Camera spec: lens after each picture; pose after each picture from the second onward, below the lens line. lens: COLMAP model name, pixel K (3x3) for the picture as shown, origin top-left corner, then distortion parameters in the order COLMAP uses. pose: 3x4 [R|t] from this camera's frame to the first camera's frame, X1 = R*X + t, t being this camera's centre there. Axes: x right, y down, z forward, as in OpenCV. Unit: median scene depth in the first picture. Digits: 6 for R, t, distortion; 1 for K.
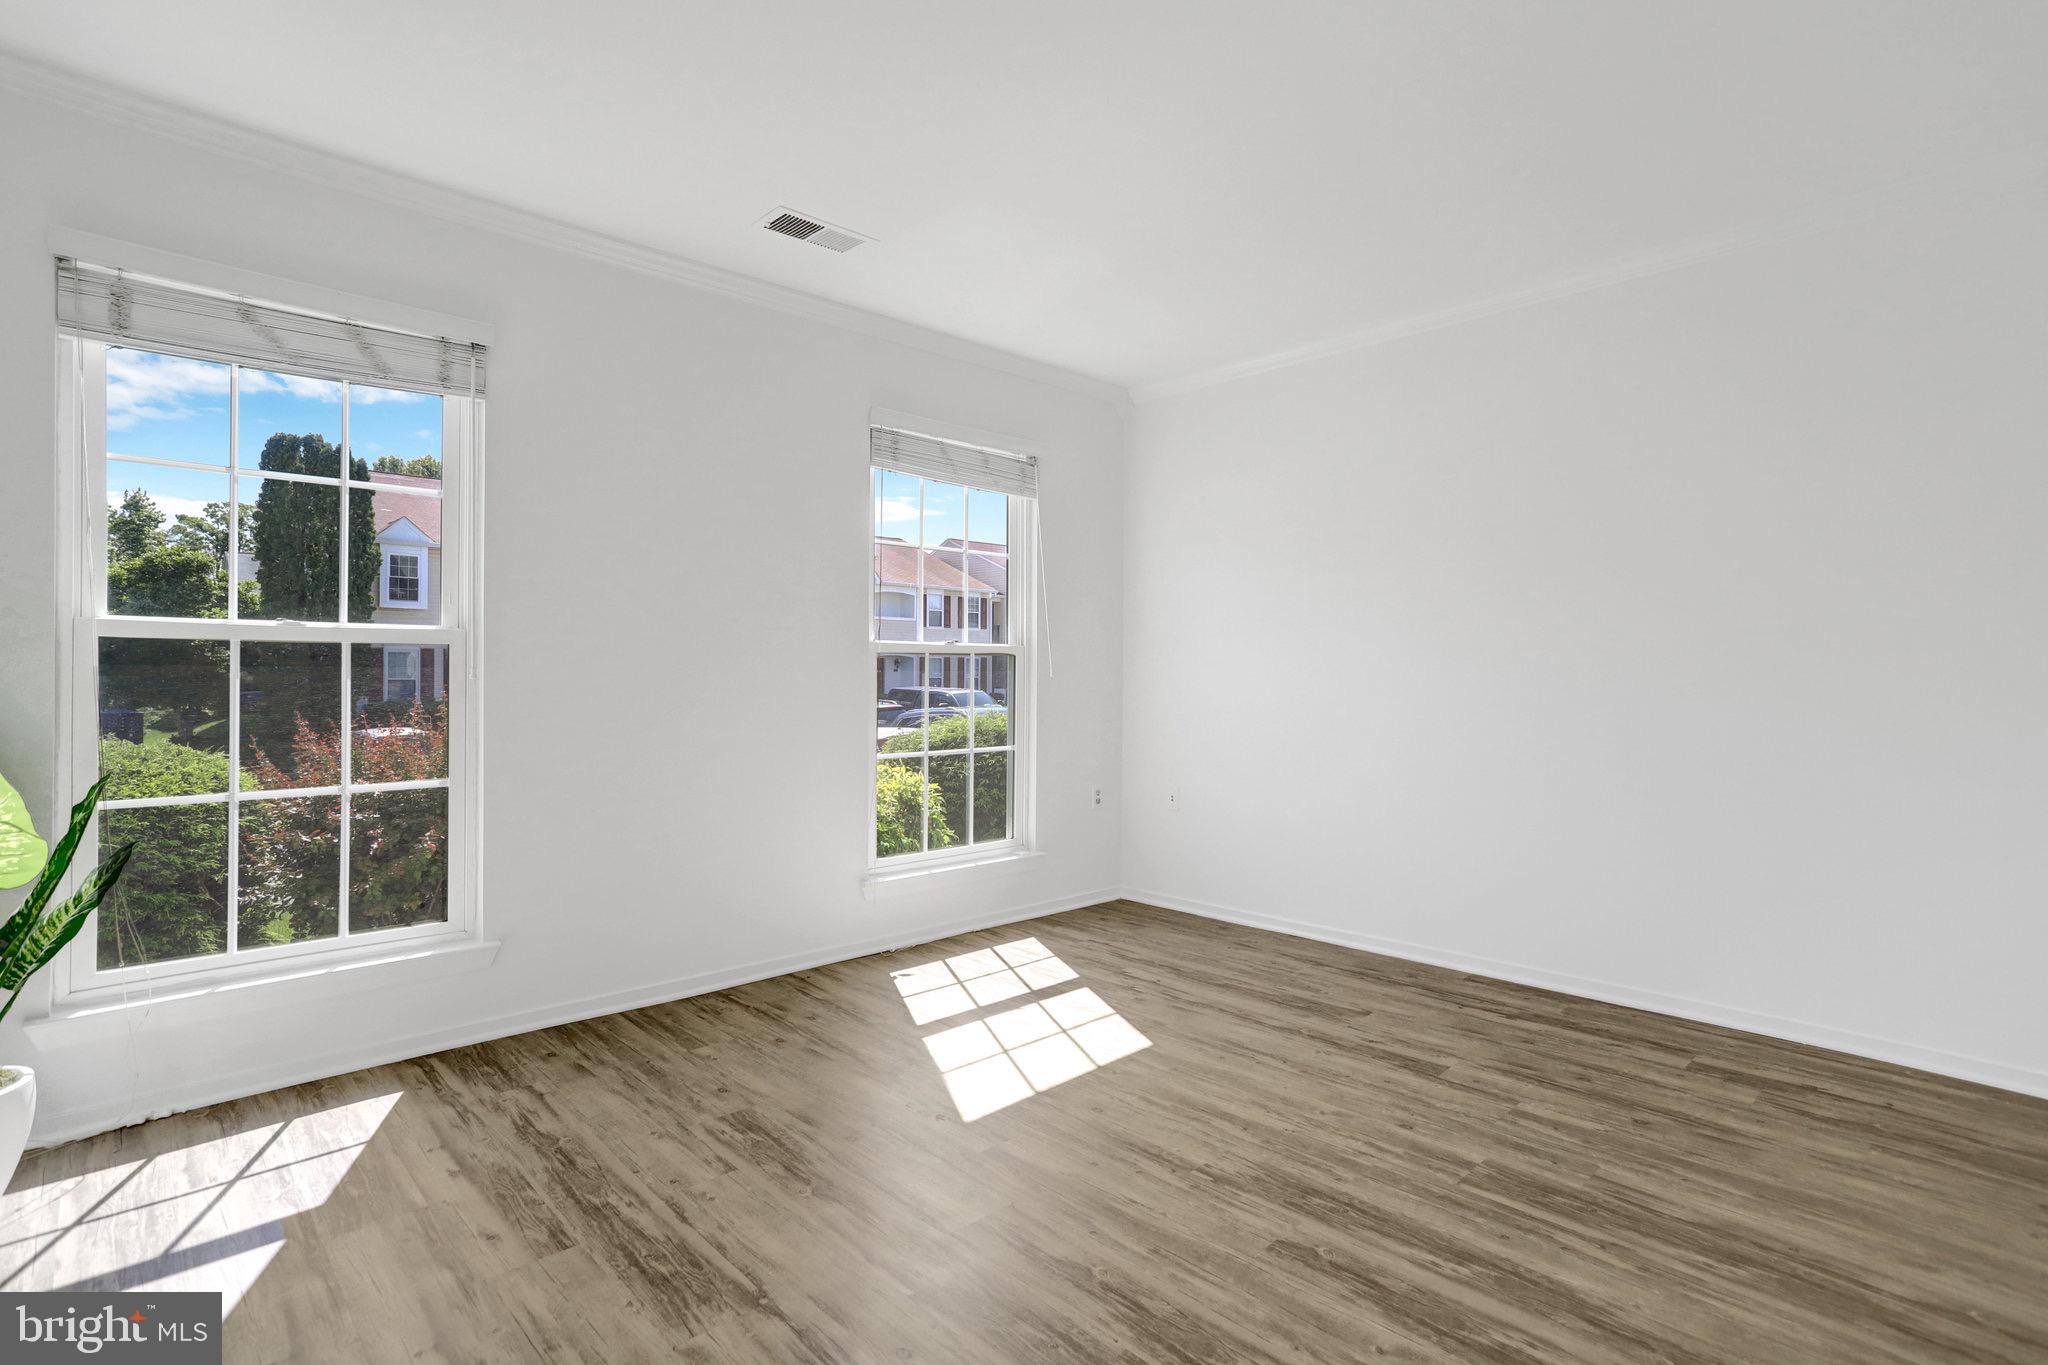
lens RADIAL K [[1009.6, 0, 1018.9], [0, 1009.6, 676.9], [0, 0, 1]] dist [-0.040501, 0.034602]
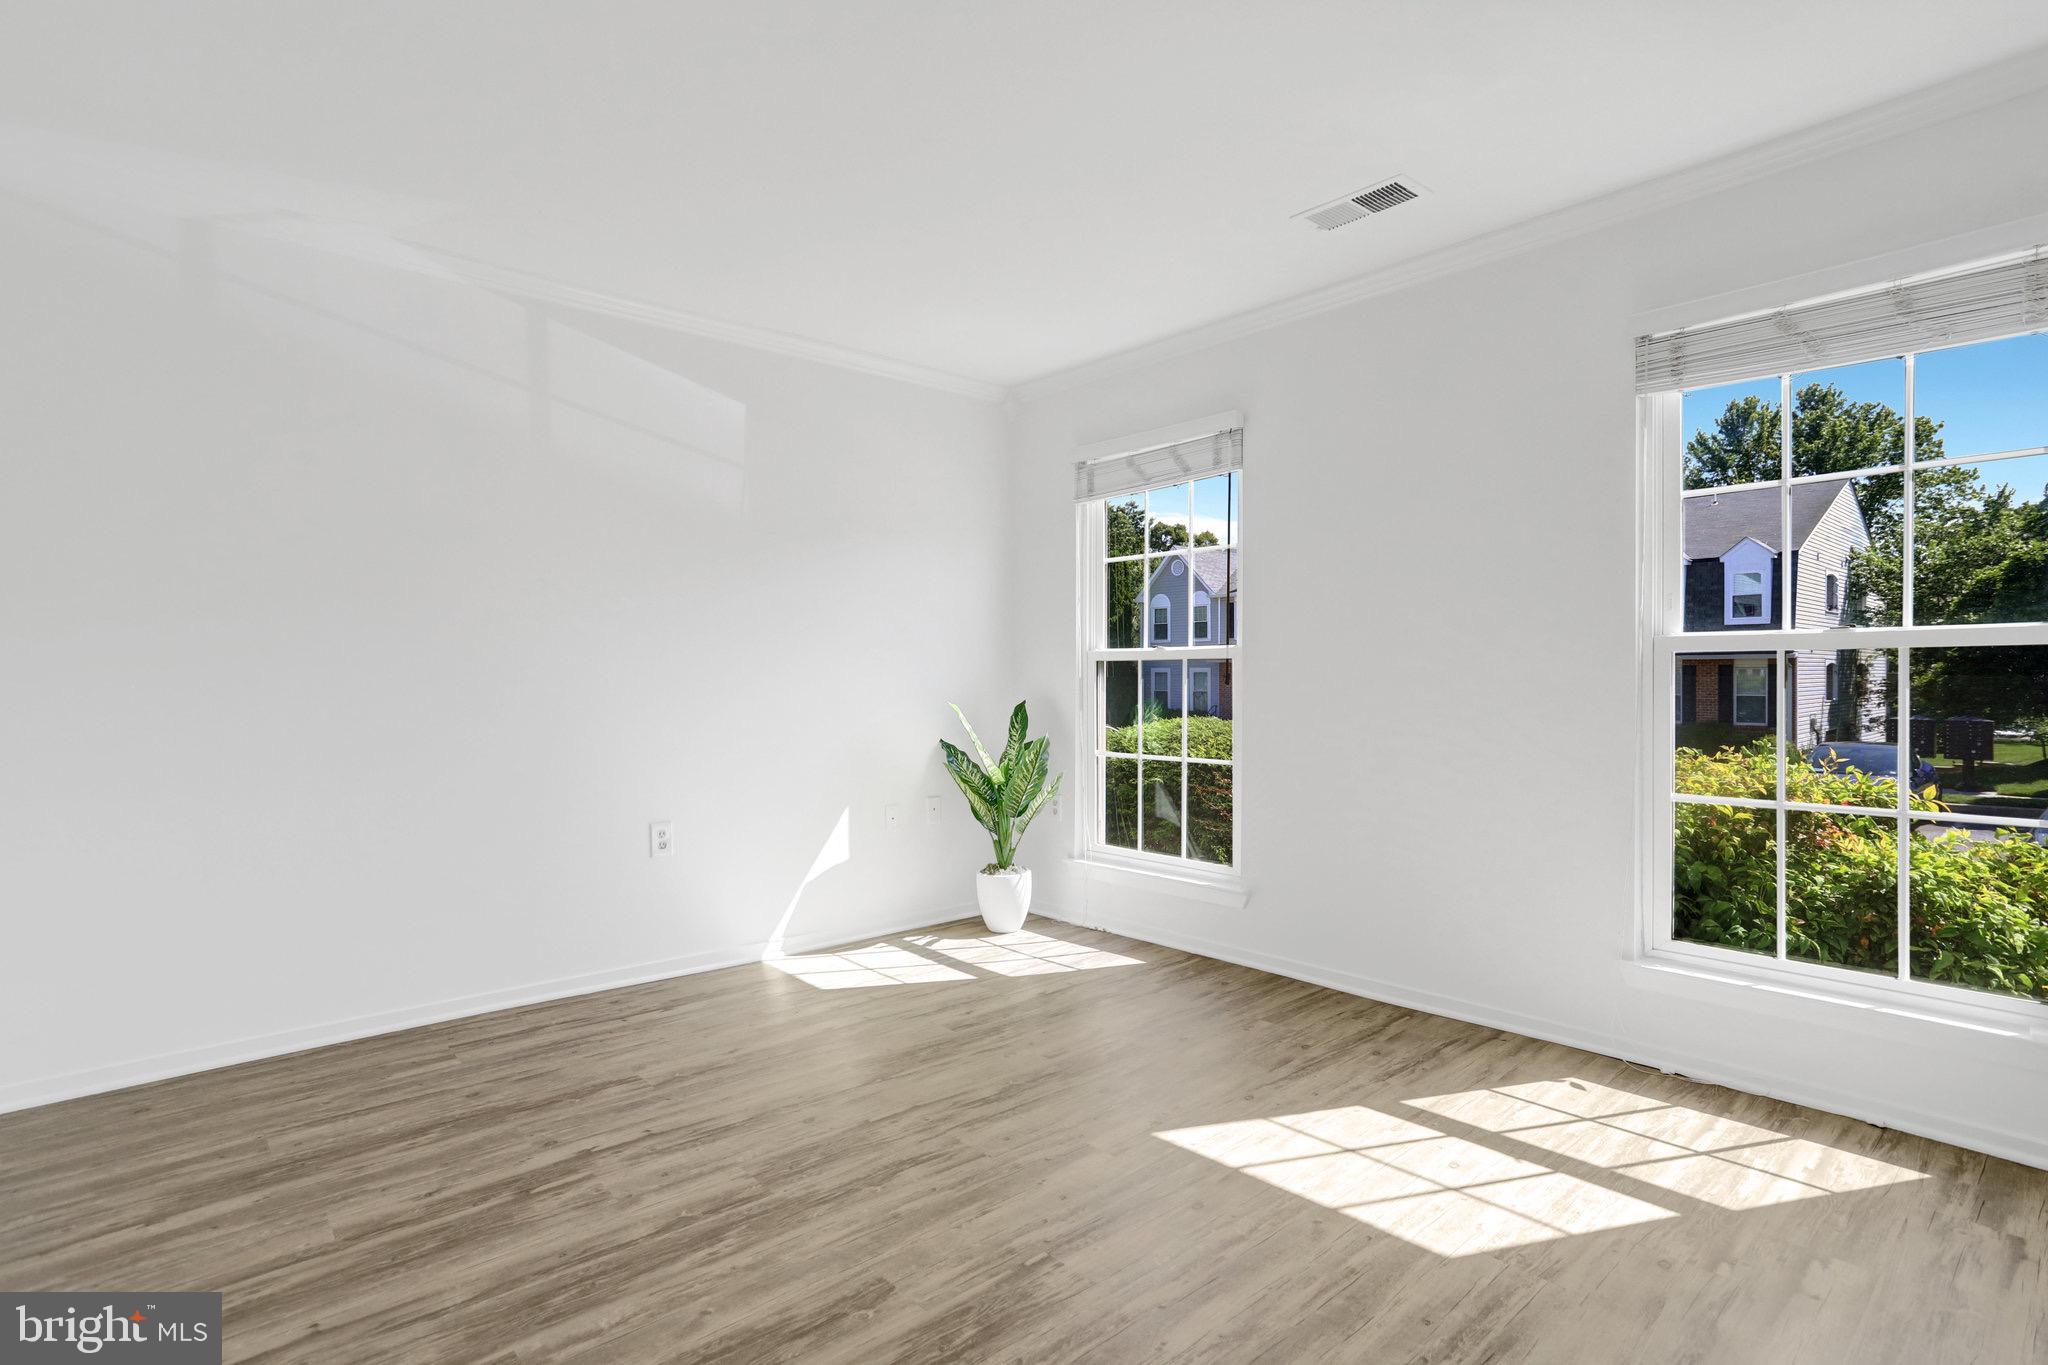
lens RADIAL K [[1012.9, 0, 1020.0], [0, 1012.9, 691.2], [0, 0, 1]] dist [-0.048241, 0.035704]
pose [[-0.027723, 0.007270, -0.999589, 0.719341], [-0.005575, 0.999957, 0.007427, 0.002473], [0.999600, 0.005779, -0.027681, 0.695147]]
